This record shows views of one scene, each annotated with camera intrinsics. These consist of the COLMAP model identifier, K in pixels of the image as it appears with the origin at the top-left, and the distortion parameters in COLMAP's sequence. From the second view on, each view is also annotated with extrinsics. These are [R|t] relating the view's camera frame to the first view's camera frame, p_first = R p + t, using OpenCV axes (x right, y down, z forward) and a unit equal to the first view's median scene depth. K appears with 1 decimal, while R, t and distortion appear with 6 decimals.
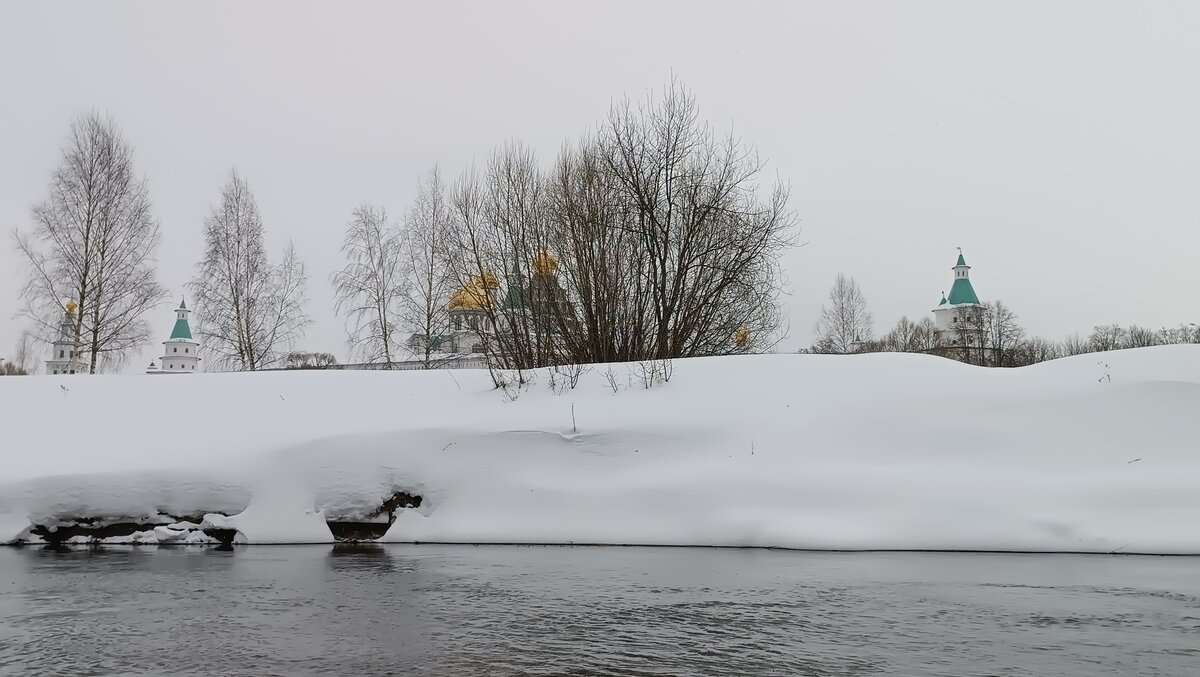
lens RADIAL K [[1129.5, 0, 598.3], [0, 1129.5, 330.5], [0, 0, 1]] dist [-0.002204, 0.004107]
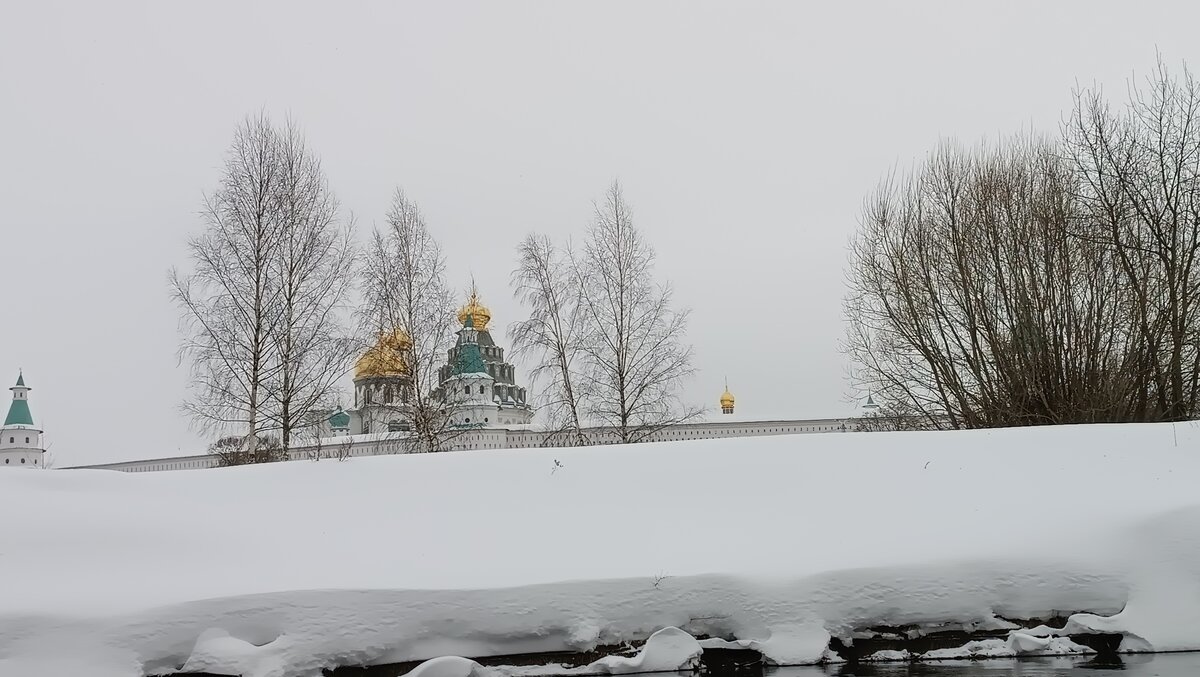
lens RADIAL K [[1421.0, 0, 599.9], [0, 1421.0, 342.3], [0, 0, 1]] dist [0.032871, 0.000000]
pose [[0.997749, -0.024816, 0.062293, -0.706685], [0.027328, 0.998834, -0.039806, 0.011122], [-0.061232, 0.041419, 0.997264, 0.065246]]
